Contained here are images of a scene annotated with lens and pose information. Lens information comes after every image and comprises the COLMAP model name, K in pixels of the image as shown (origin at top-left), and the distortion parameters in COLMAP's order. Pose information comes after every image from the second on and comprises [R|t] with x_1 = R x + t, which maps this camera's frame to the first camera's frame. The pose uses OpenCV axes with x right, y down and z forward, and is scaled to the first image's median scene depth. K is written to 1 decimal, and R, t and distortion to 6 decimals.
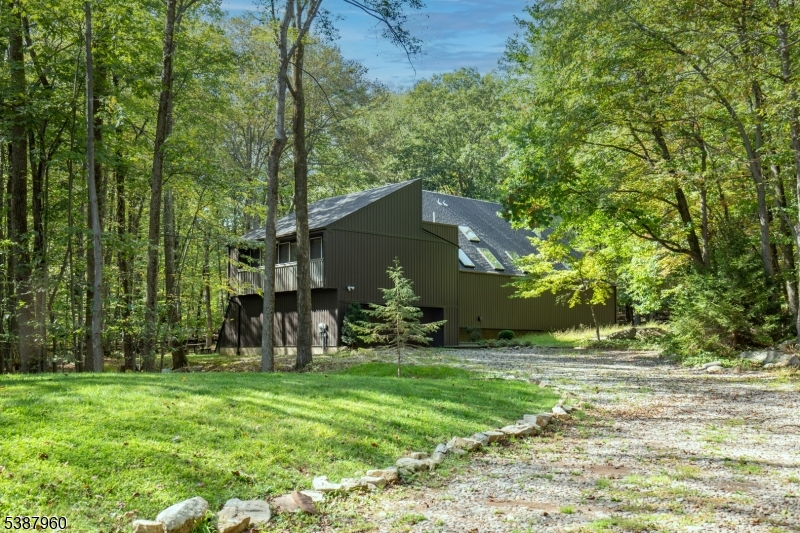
lens RADIAL K [[397.7, 0, 399.8], [0, 397.7, 256.3], [0, 0, 1]] dist [-0.001177, -0.000111]
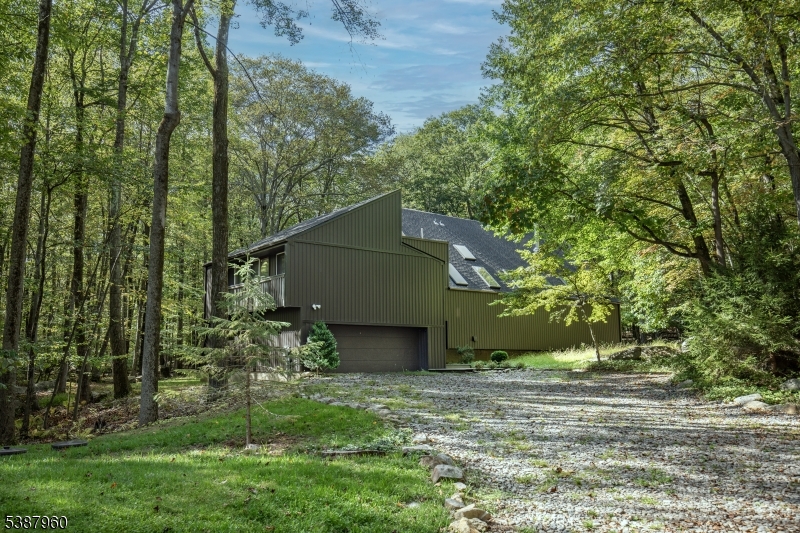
lens RADIAL K [[374.5, 0, 400.0], [0, 374.5, 266.5], [0, 0, 1]] dist [0.005347, 0.000040]
pose [[0.999302, -0.018878, -0.032236, 0.077481], [0.017609, 0.999076, -0.039205, 0.021058], [0.032946, 0.038610, 0.998711, 0.123316]]
